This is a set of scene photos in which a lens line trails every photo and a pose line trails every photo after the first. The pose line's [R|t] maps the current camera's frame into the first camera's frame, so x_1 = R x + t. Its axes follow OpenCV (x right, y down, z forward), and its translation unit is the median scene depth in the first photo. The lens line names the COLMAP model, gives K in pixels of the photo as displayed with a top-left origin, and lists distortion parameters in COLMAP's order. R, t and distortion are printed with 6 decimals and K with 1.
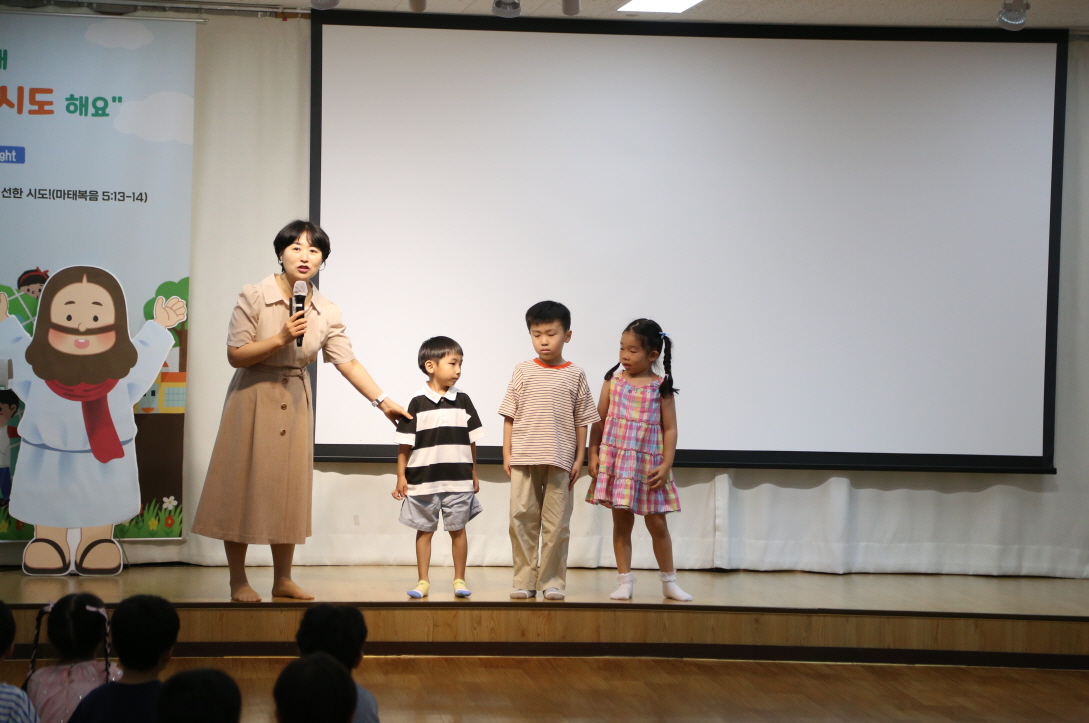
lens RADIAL K [[3213.0, 0, 541.9], [0, 3213.0, 358.4], [0, 0, 1]] dist [0.738657, 0.696635]
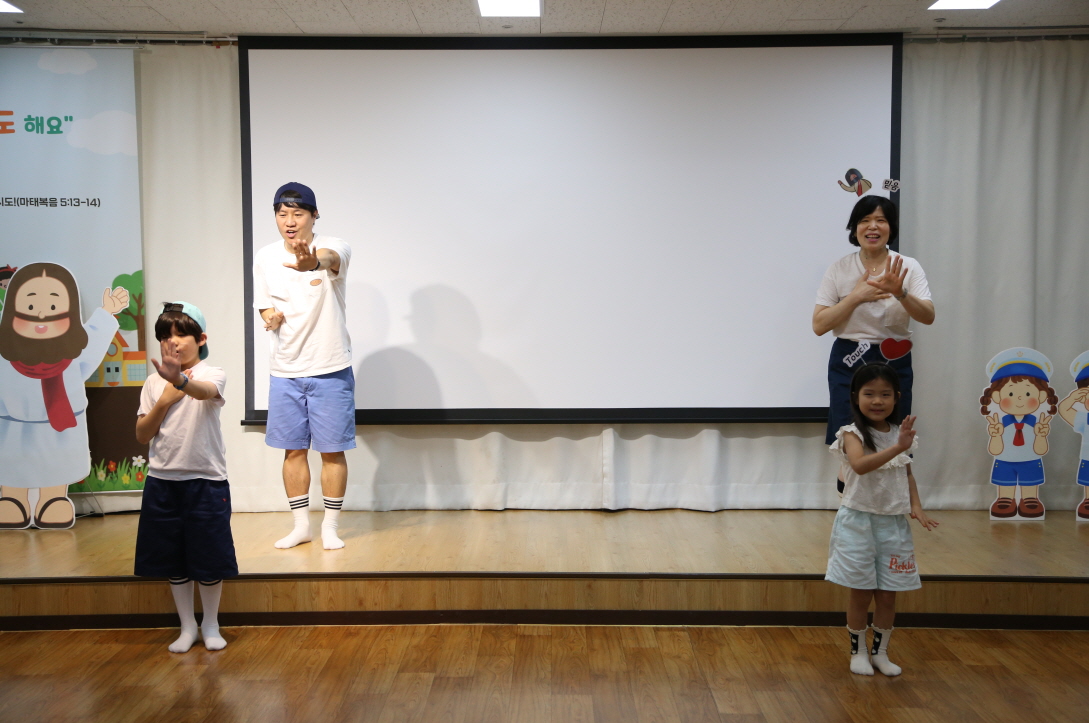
lens RADIAL K [[1465.0, 0, 542.5], [0, 1465.0, 364.7], [0, 0, 1]] dist [0.139414, 0.142492]
pose [[0.992700, -0.020546, -0.118847, 0.099136], [0.023930, 0.999346, 0.027118, -0.002020], [0.118212, -0.029764, 0.992542, 0.491921]]
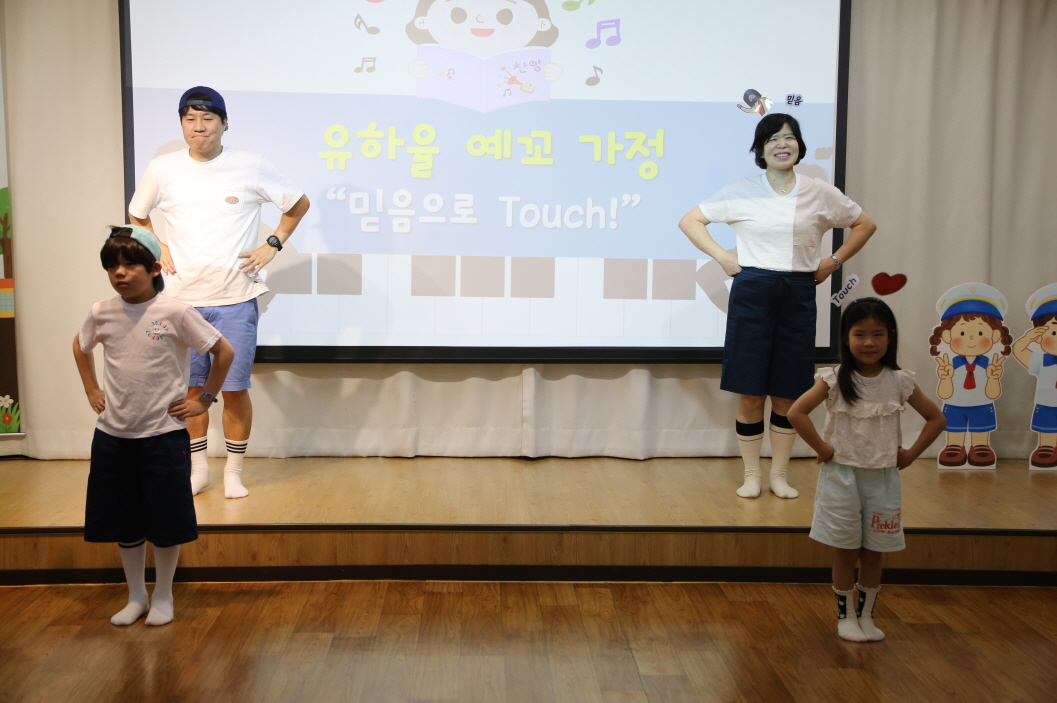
lens RADIAL K [[1613.4, 0, 525.1], [0, 1613.4, 347.3], [0, 0, 1]] dist [0.200369, 0.179837]
pose [[0.996534, -0.010336, -0.082537, 0.102361], [0.015205, 0.998166, 0.058589, -0.002453], [0.081780, -0.059641, 0.994864, 0.487722]]
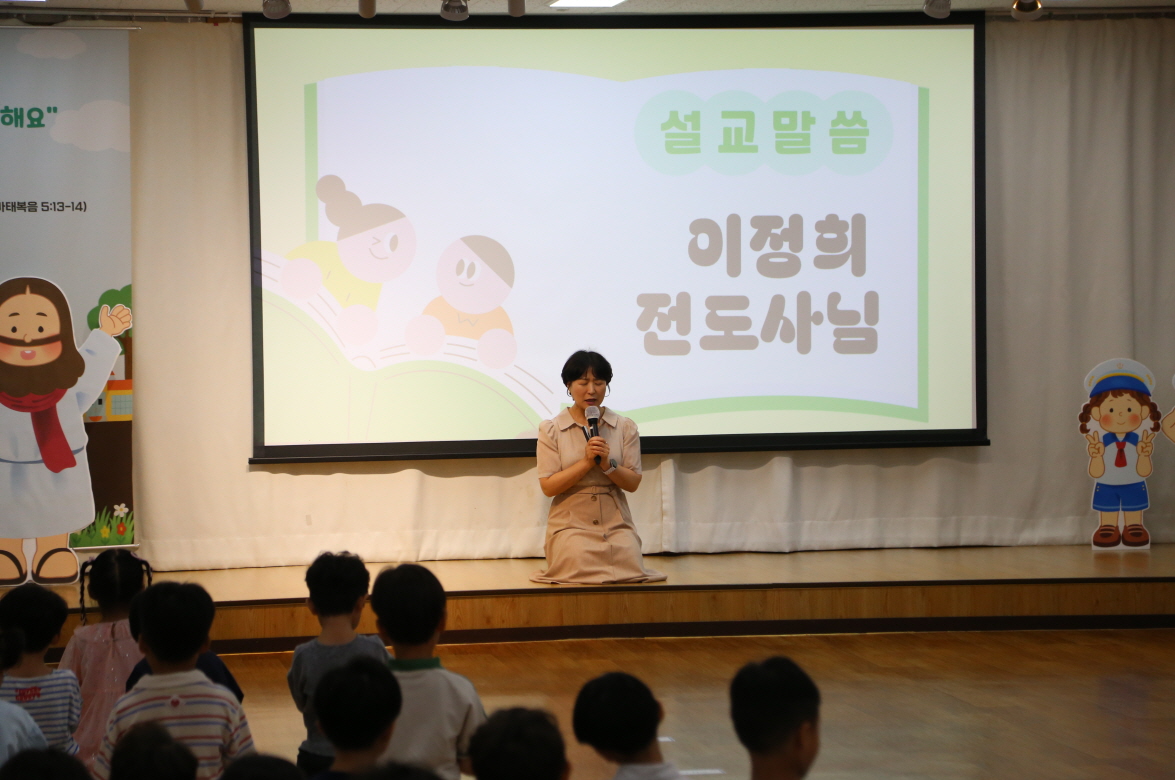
lens RADIAL K [[3475.0, 0, 580.2], [0, 3475.0, 387.9], [0, 0, 1]] dist [0.791766, -0.166859]
pose [[0.998010, -0.039716, 0.048984, -0.025339], [0.039279, 0.999180, 0.009842, 0.001587], [-0.049335, -0.007899, 0.998751, -0.095707]]
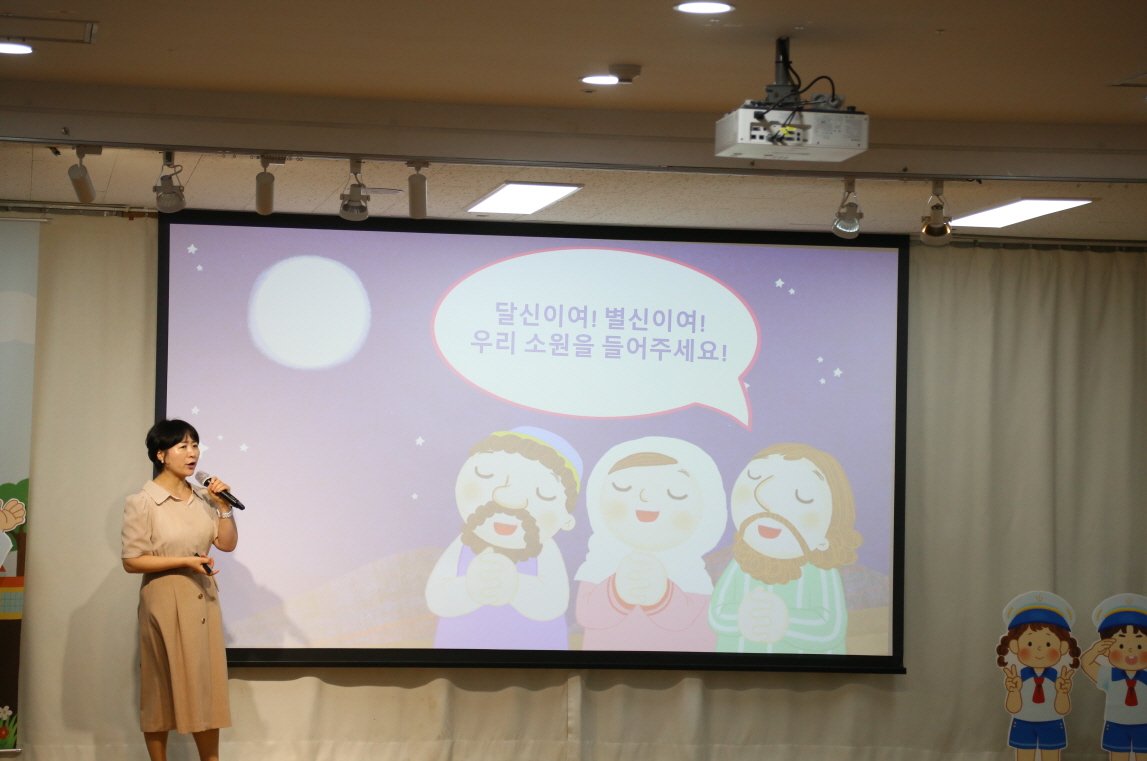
lens RADIAL K [[3358.5, 0, 557.9], [0, 3358.5, 372.4], [0, 0, 1]] dist [0.830286, -1.865492]
pose [[0.998994, -0.000749, 0.044841, 0.004370], [0.003167, 0.998542, -0.053880, -0.000997], [-0.044735, 0.053968, 0.997540, -0.039388]]
